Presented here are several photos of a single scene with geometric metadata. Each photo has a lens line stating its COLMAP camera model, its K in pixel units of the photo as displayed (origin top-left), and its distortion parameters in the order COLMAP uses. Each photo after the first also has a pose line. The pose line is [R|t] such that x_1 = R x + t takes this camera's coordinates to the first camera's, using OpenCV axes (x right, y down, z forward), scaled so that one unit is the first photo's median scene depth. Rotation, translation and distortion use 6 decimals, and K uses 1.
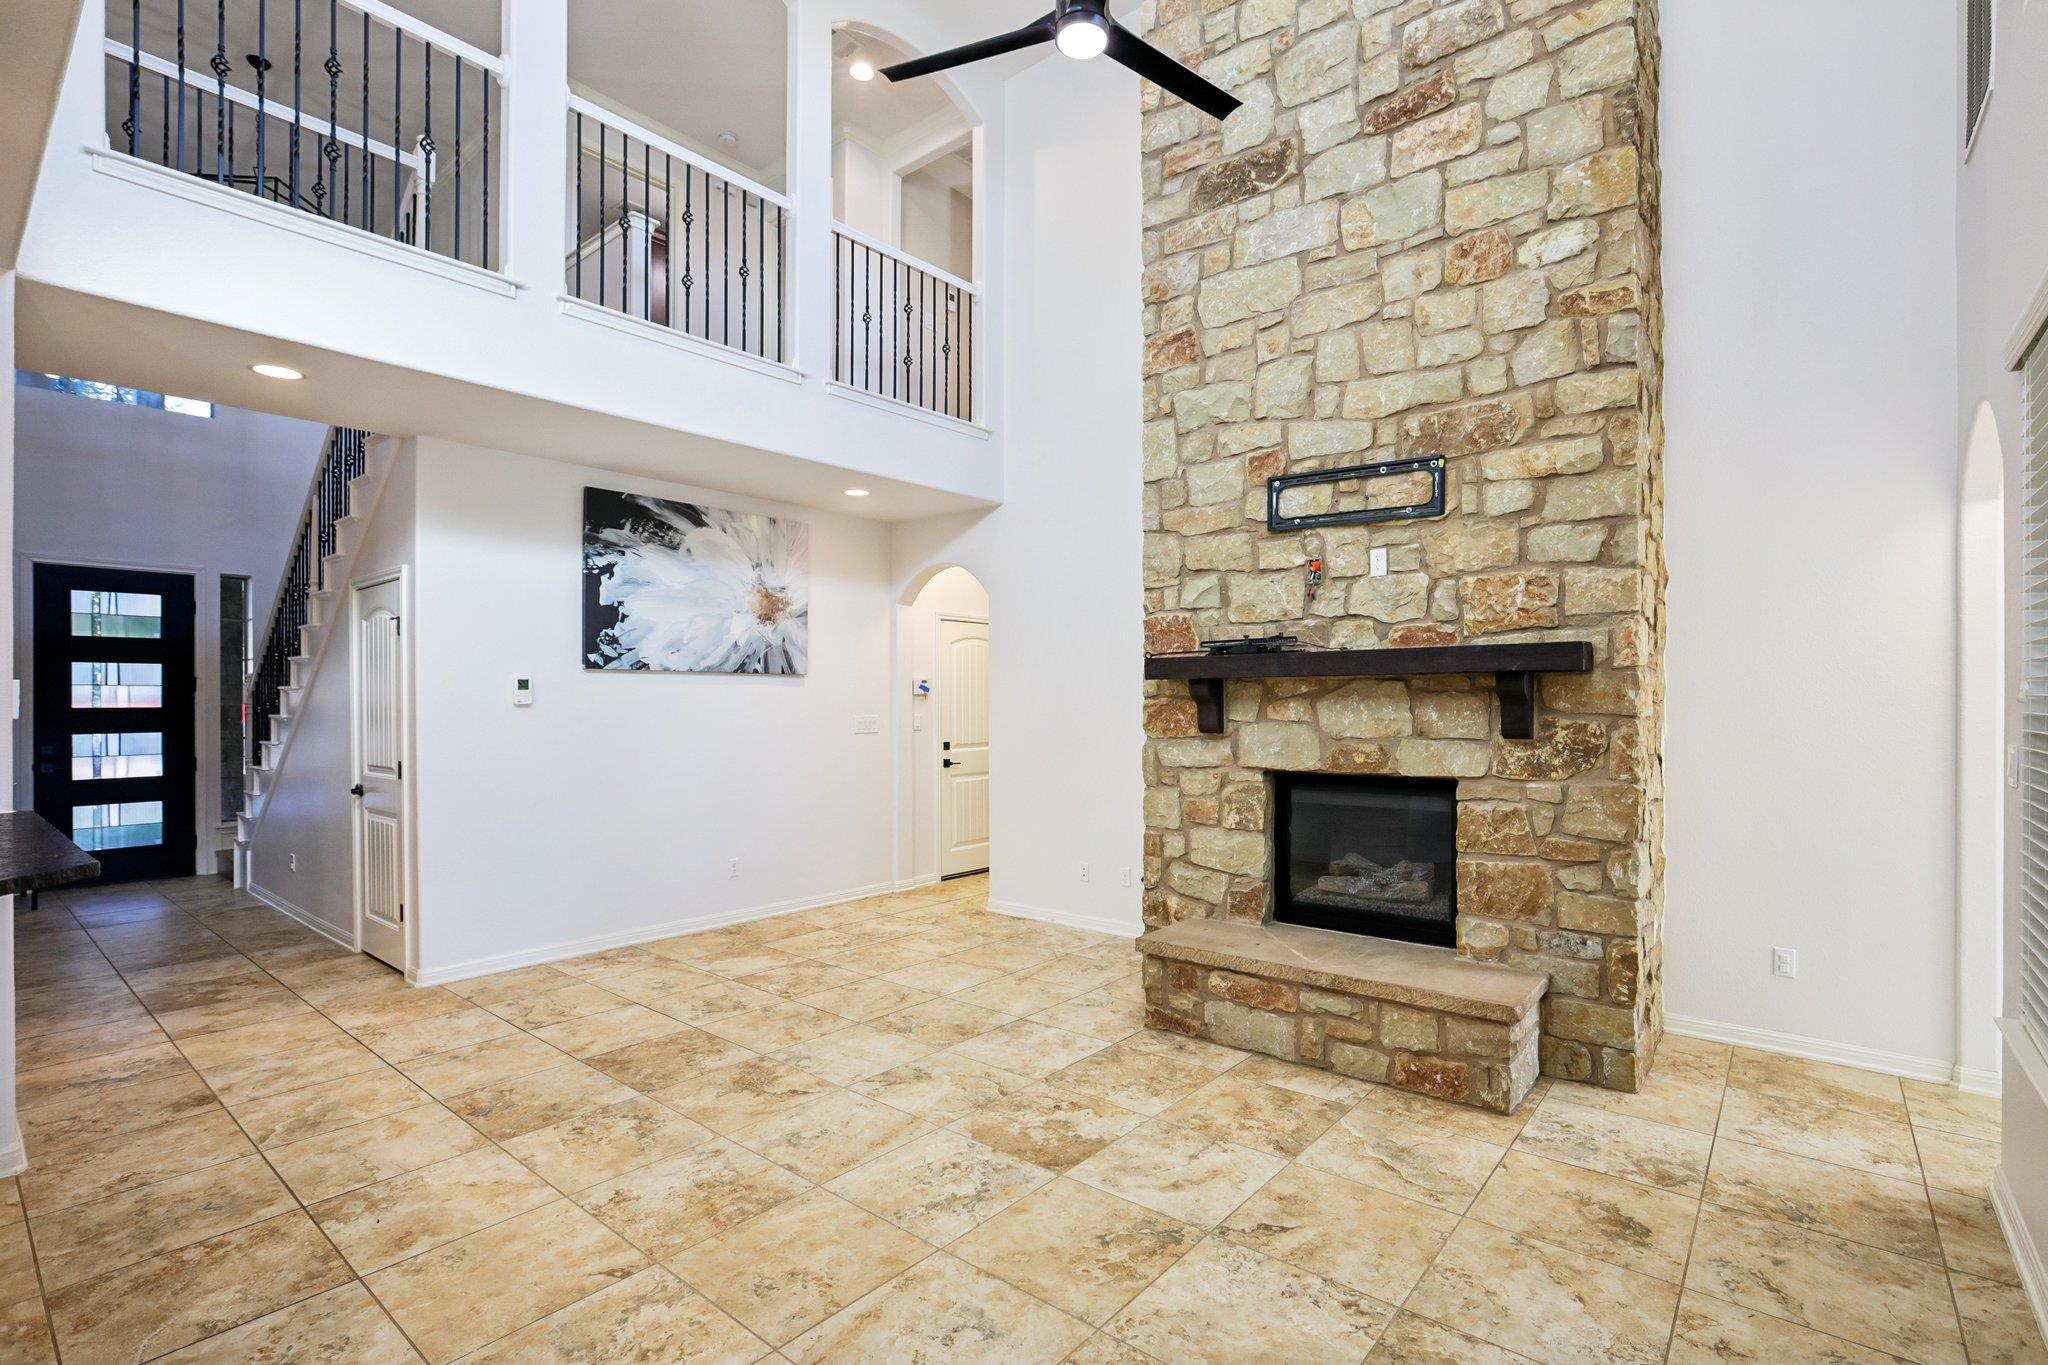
lens RADIAL K [[946.2, 0, 1028.1], [0, 946.2, 691.2], [0, 0, 1]] dist [-0.034593, 0.008876]
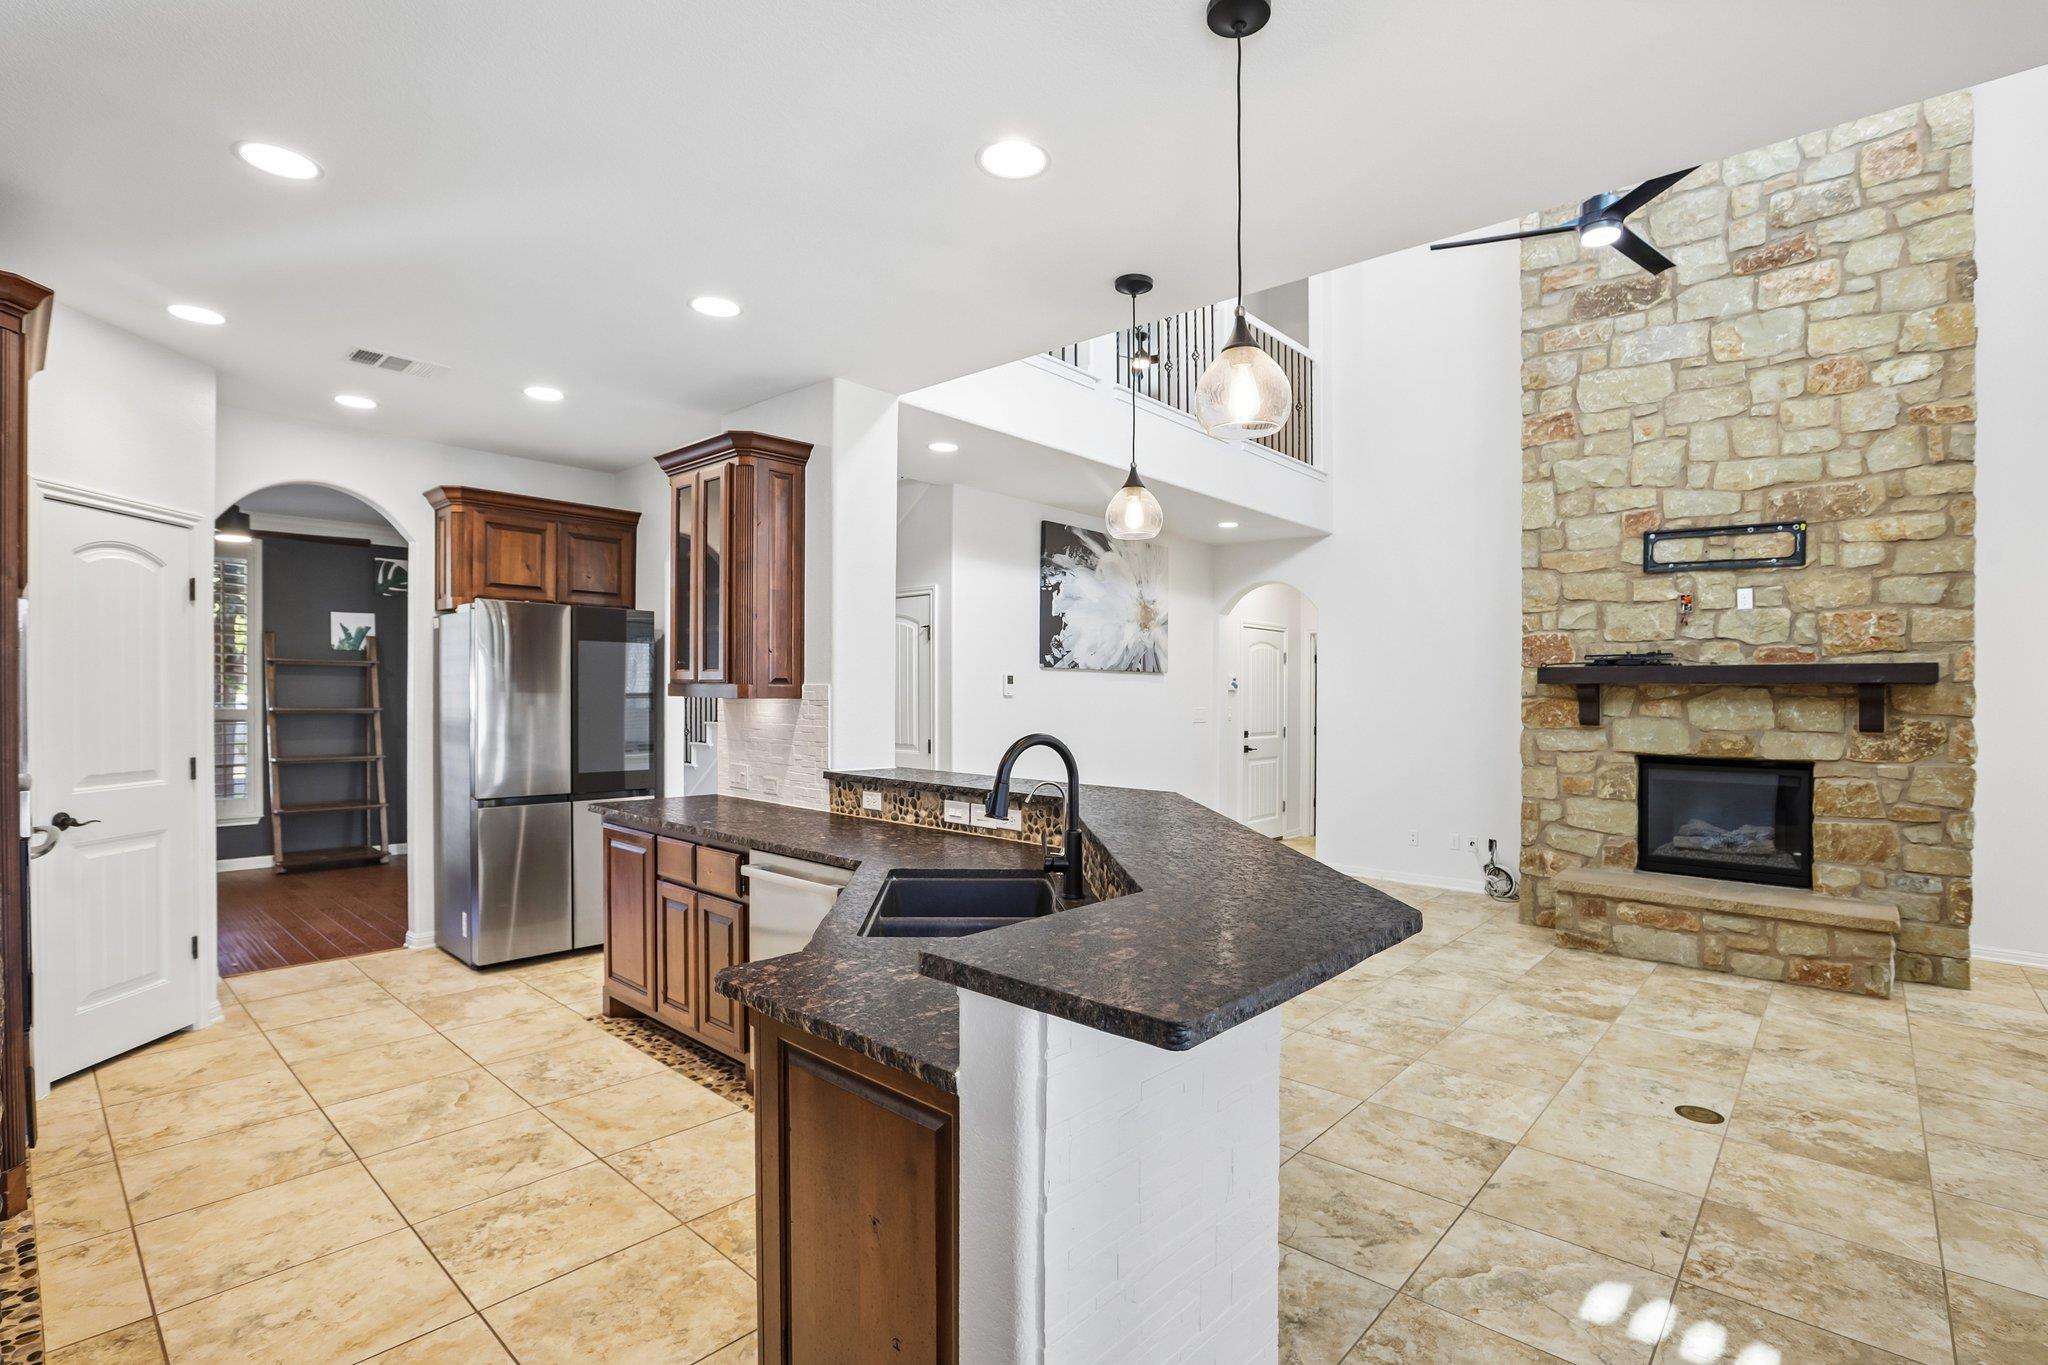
lens RADIAL K [[946.2, 0, 1032.4], [0, 946.2, 678.1], [0, 0, 1]] dist [-0.034593, 0.008876]
pose [[0.999336, 0.012462, -0.034240, -0.605848], [-0.012588, 0.999915, -0.003447, -0.007325], [0.034194, 0.003875, 0.999408, -0.360650]]
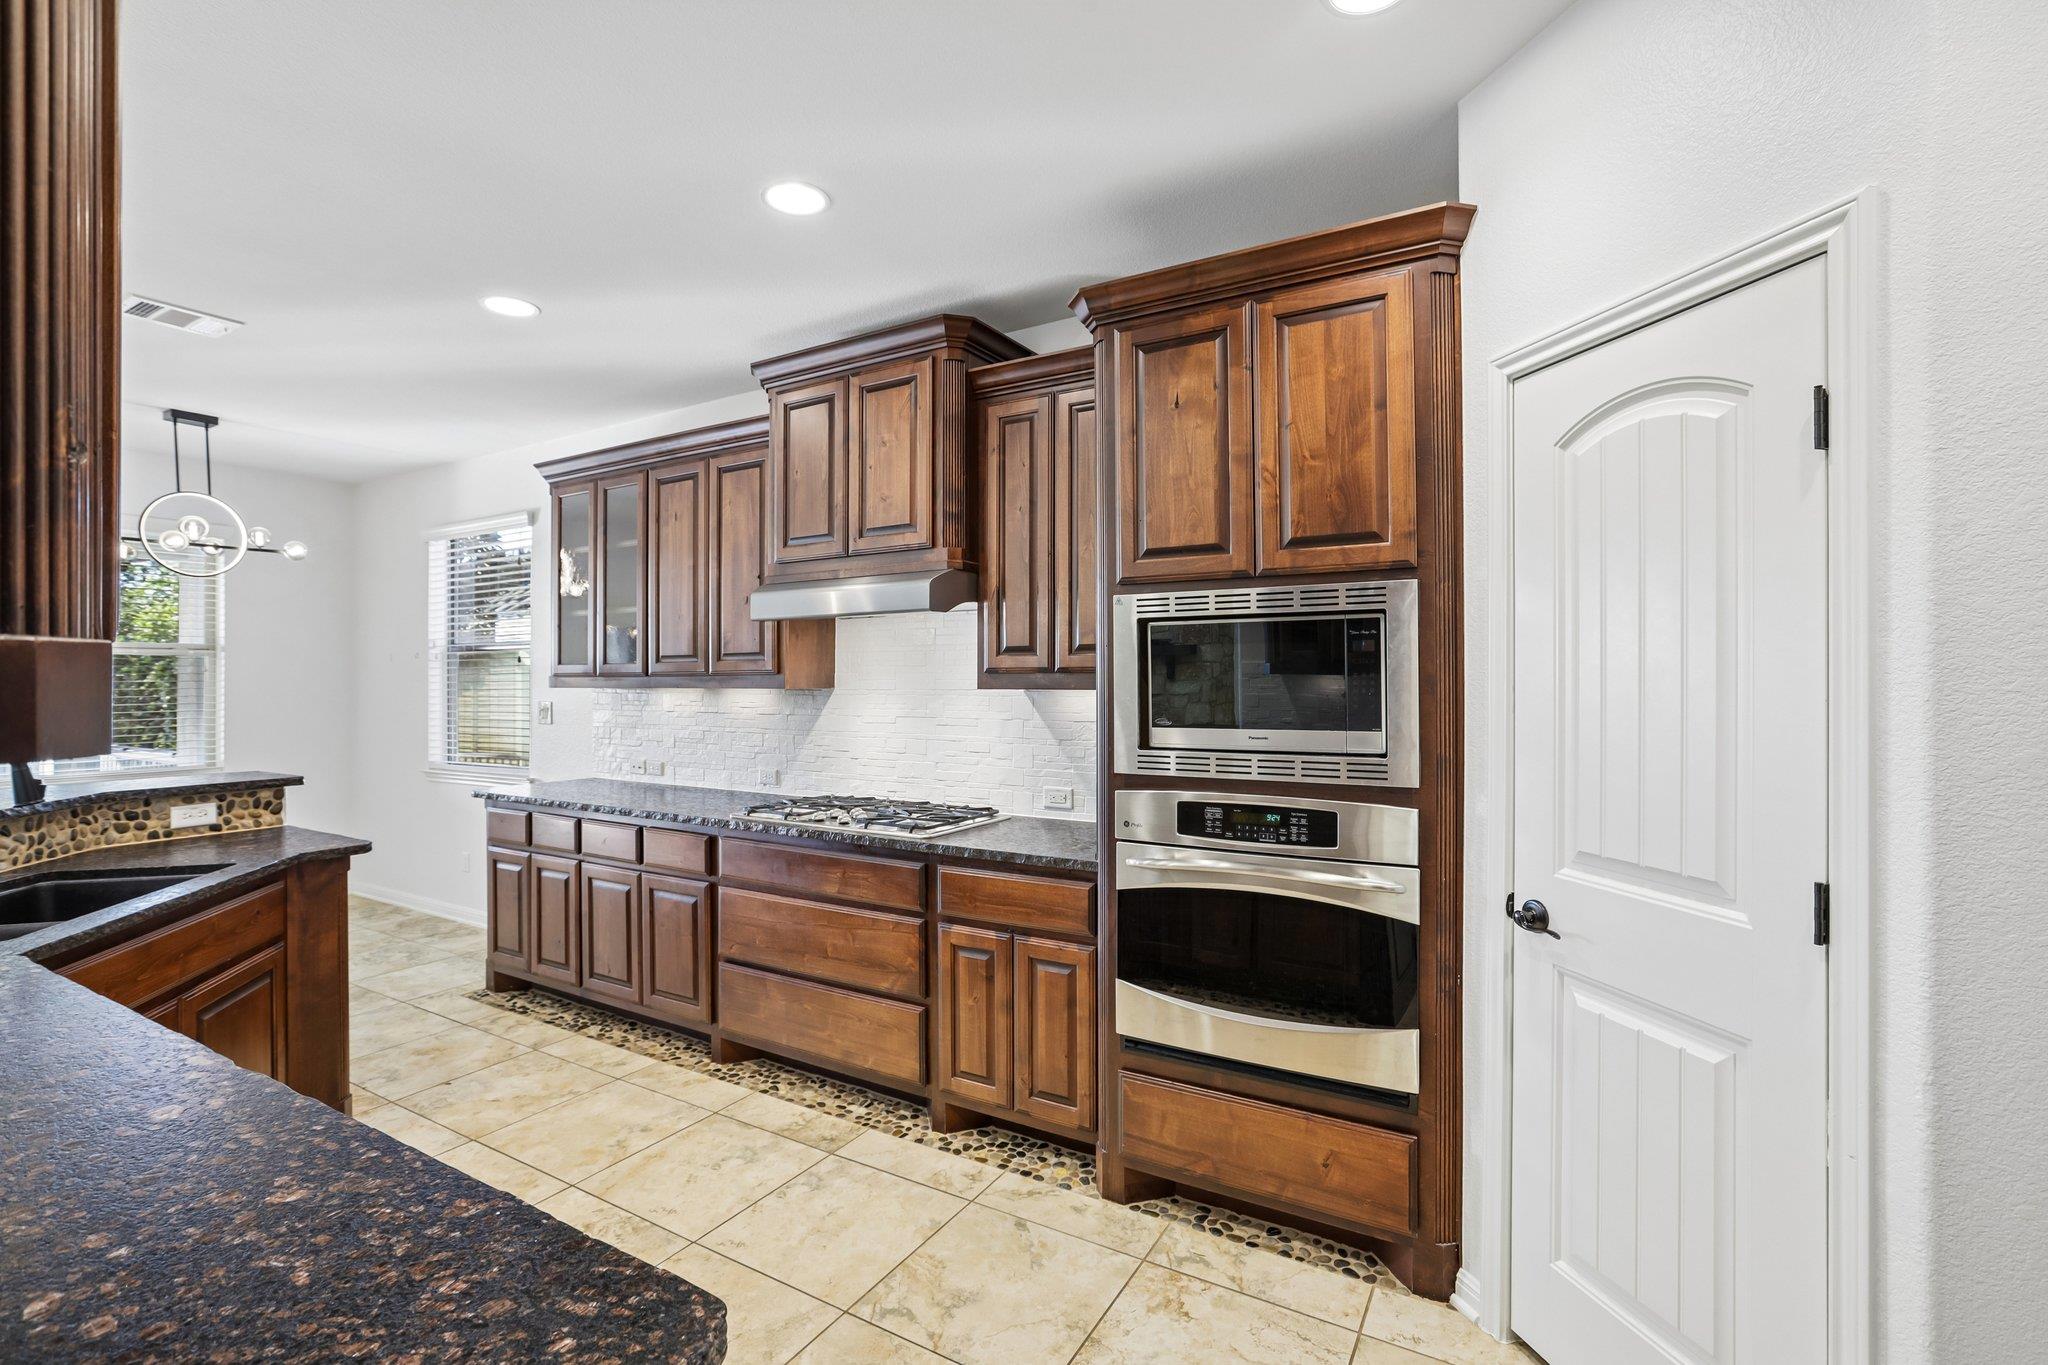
lens RADIAL K [[919.5, 0, 1031.7], [0, 919.5, 674.3], [0, 0, 1]] dist [-0.034012, 0.014731]
pose [[-0.989613, 0.004158, -0.143700, -1.185337], [0.005951, 0.999910, -0.012051, 0.007280], [0.143636, -0.012781, -0.989548, 0.886621]]
